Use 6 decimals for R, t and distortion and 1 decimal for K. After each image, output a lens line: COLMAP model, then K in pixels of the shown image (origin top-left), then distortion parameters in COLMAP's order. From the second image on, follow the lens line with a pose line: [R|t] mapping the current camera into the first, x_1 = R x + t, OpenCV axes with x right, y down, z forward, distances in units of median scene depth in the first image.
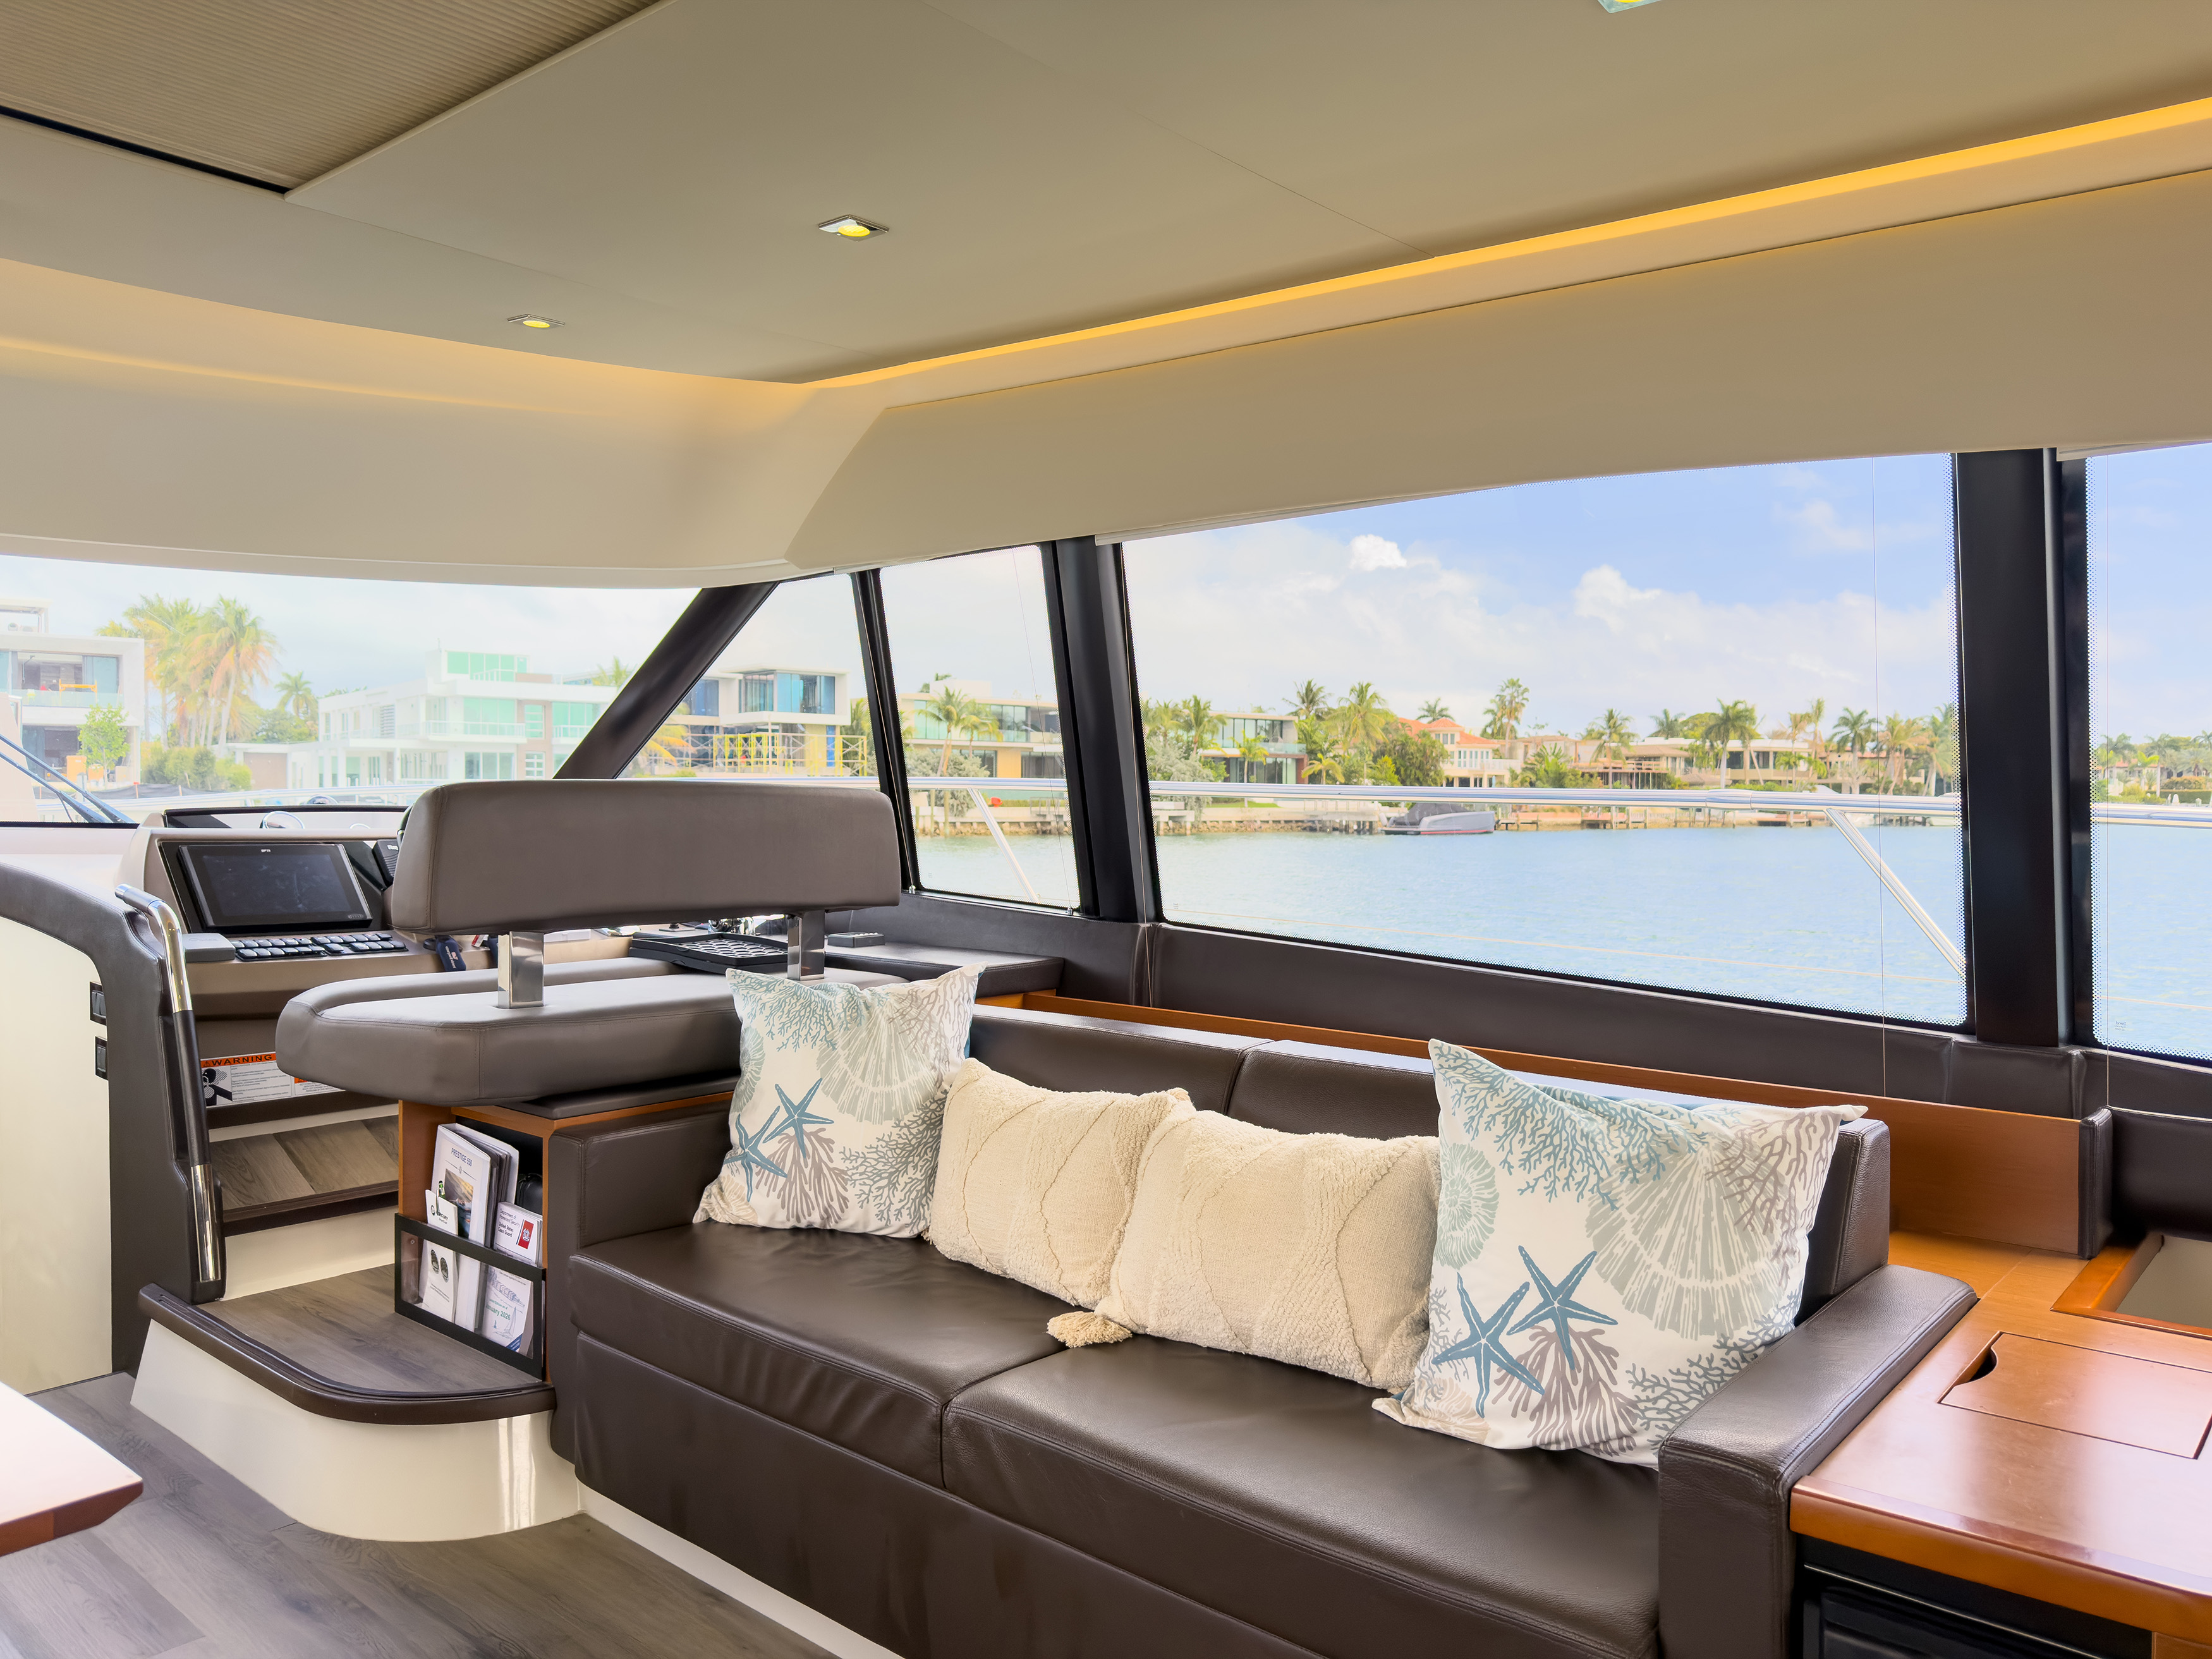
lens RADIAL K [[1560.5, 0, 1115.5], [0, 1560.5, 799.4], [0, 0, 1]] dist [0.055362, -0.028157]
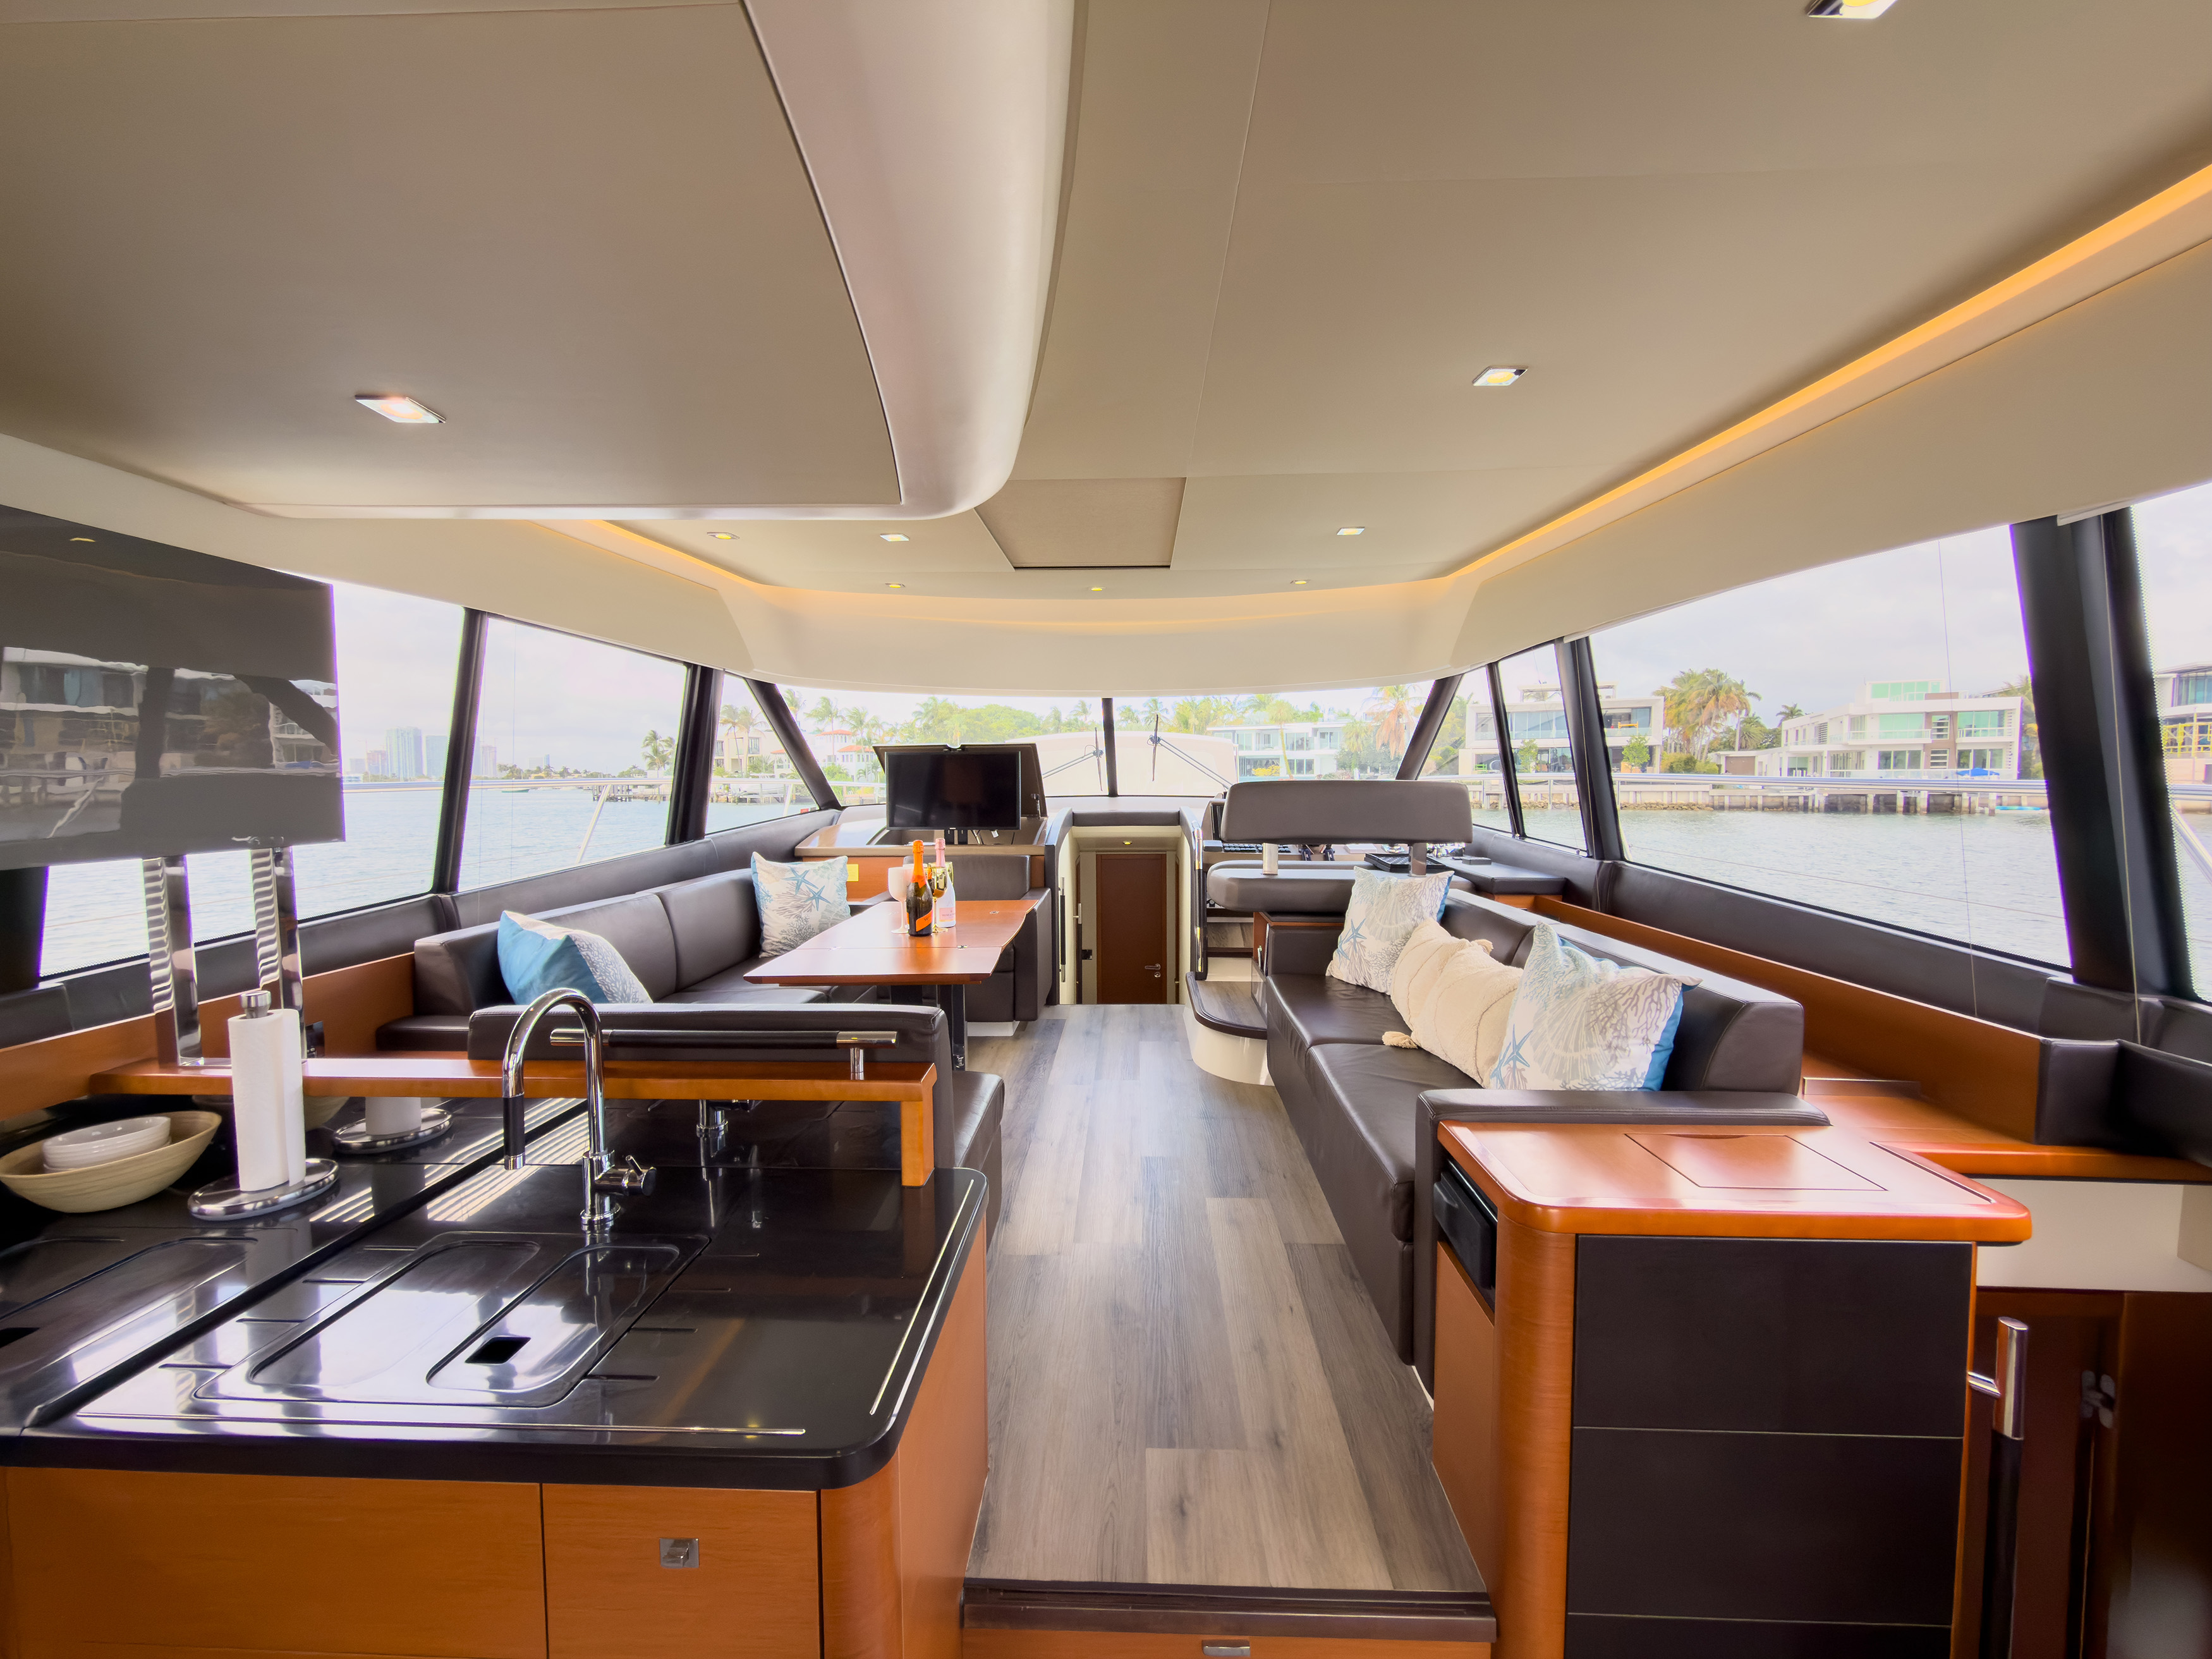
lens RADIAL K [[900.3, 0, 1105.4], [0, 900.3, 817.8], [0, 0, 1]] dist [-0.000441, 0.000204]
pose [[0.620363, 0.025767, -0.783891, 0.526309], [0.005948, 0.999277, 0.037554, -0.008854], [0.784292, -0.027960, 0.619762, -0.045617]]
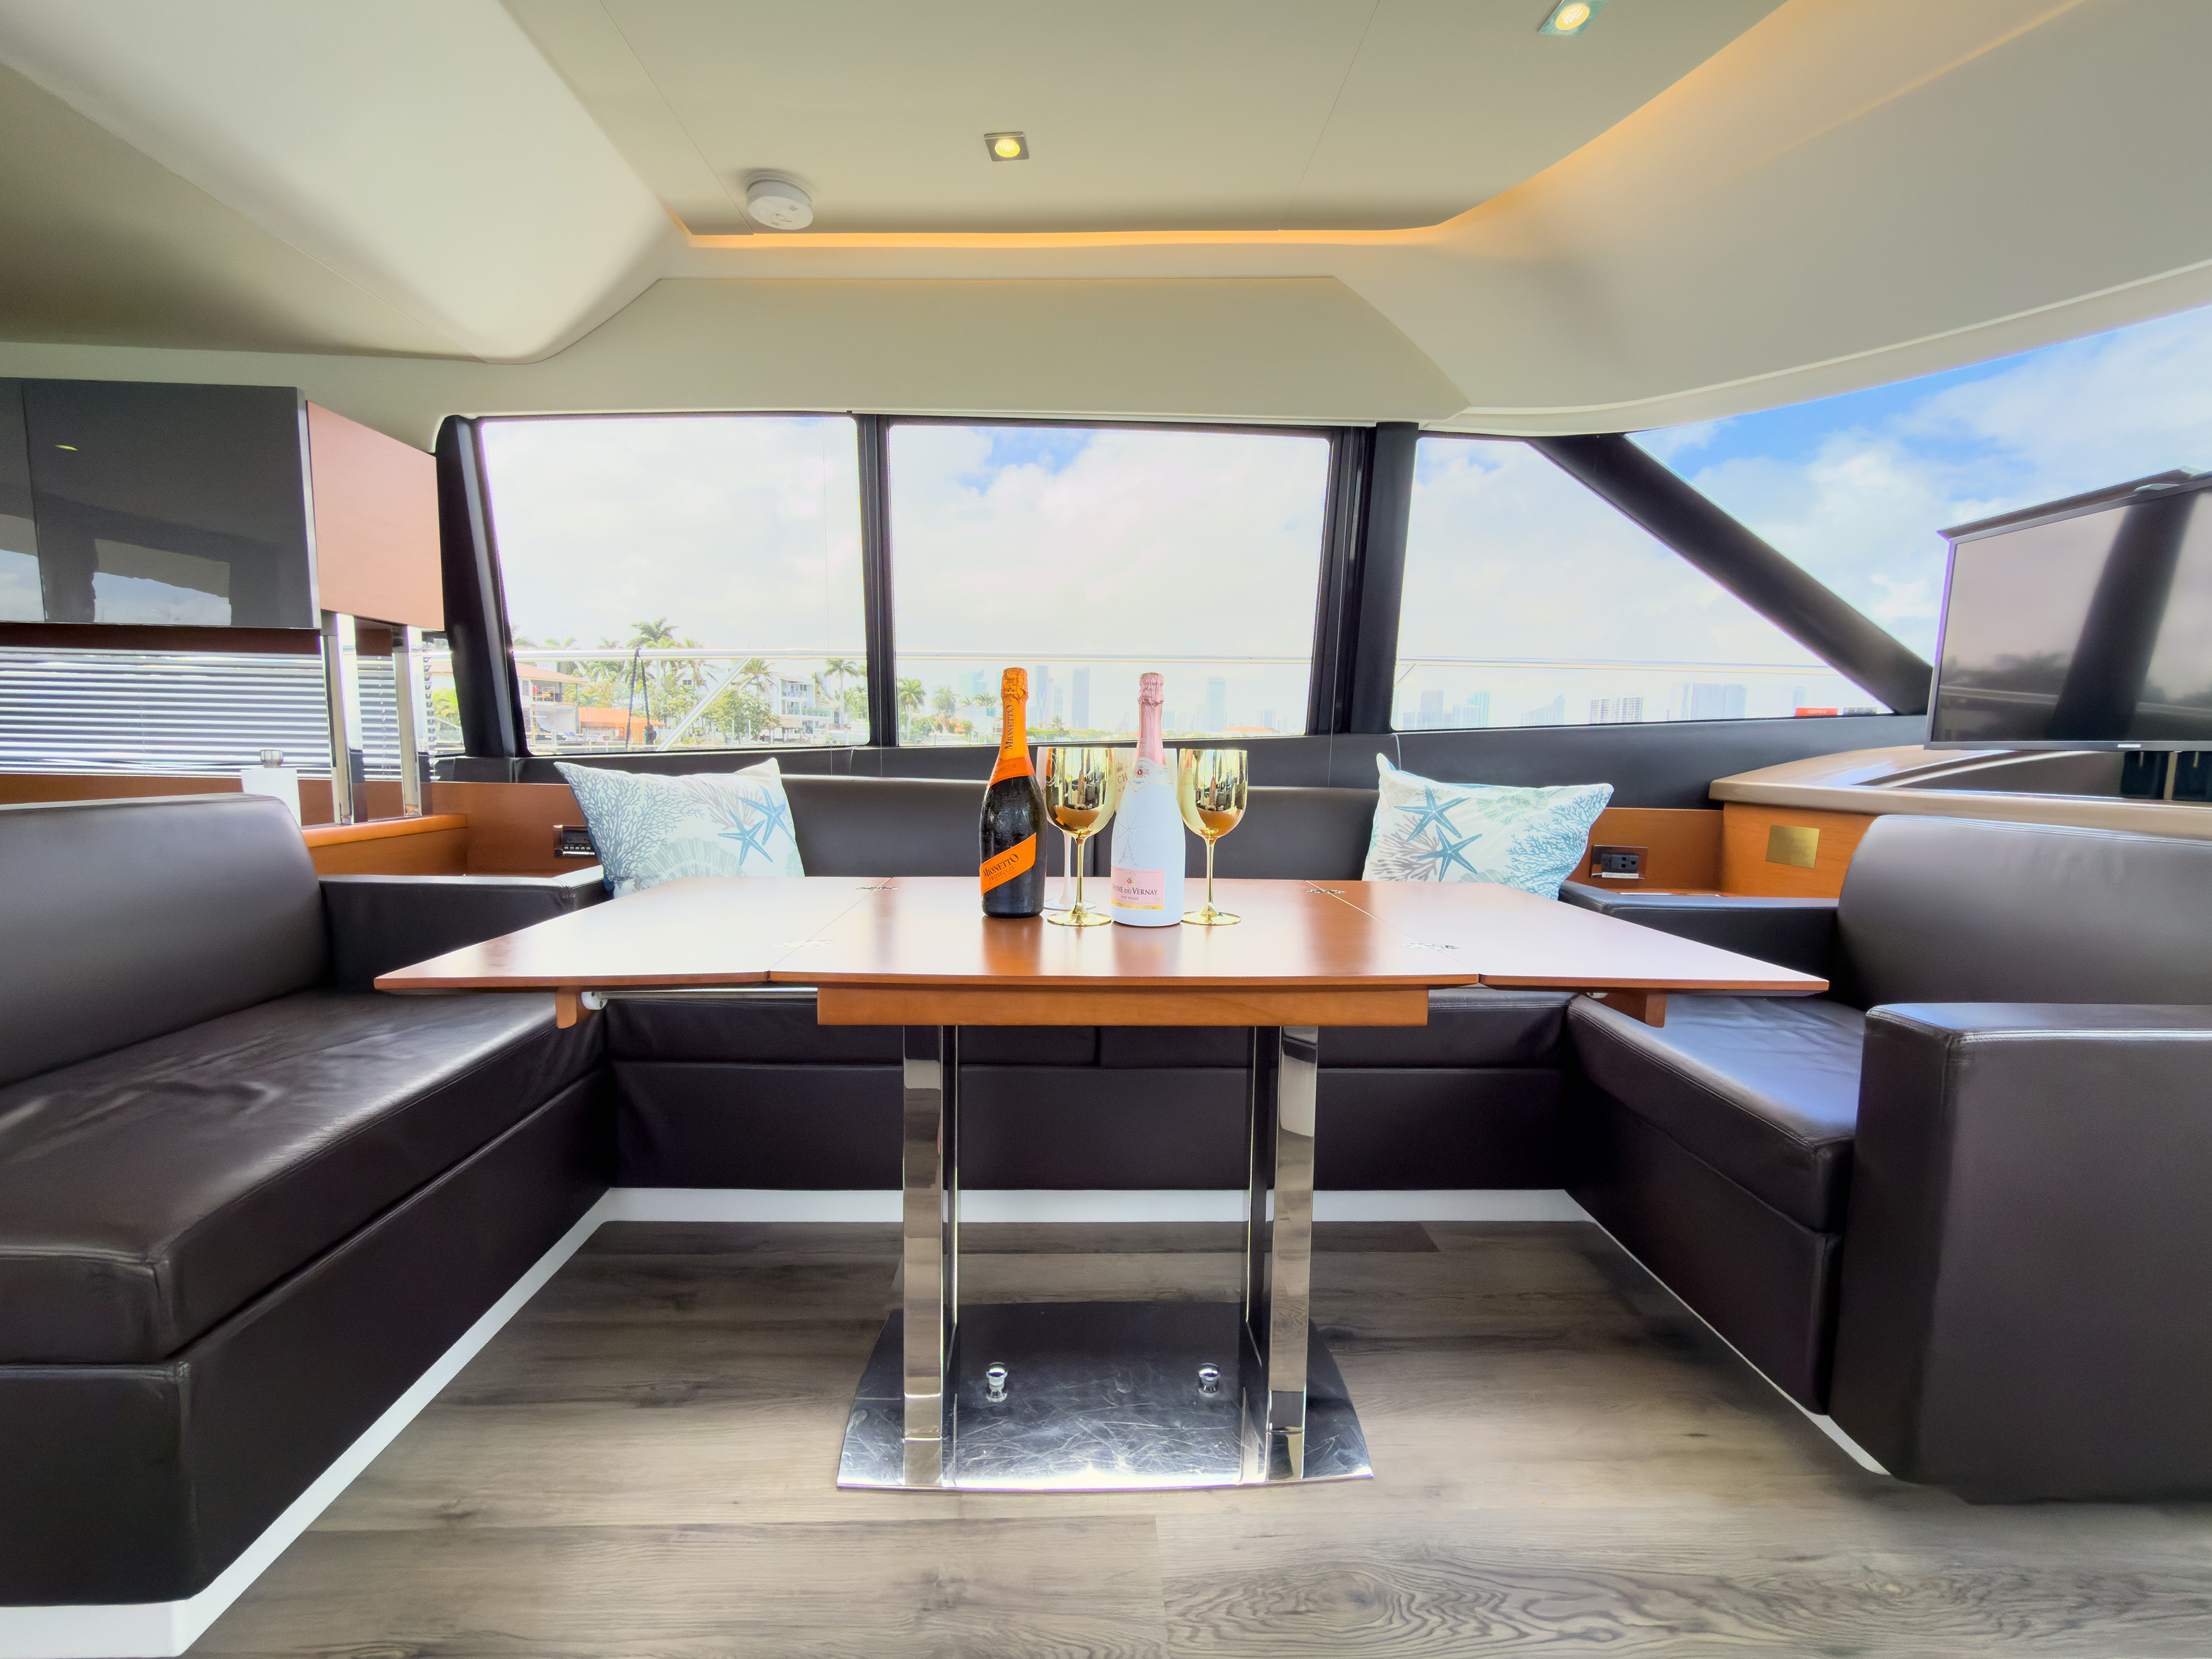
lens RADIAL K [[900.3, 0, 1098.9], [0, 900.3, 827.0], [0, 0, 1]] dist [-0.000441, 0.000204]
pose [[-0.741550, 0.037173, -0.669867, -0.233706], [-0.030343, 0.995584, 0.088838, 0.096258], [0.670211, 0.086204, -0.737148, 0.807882]]
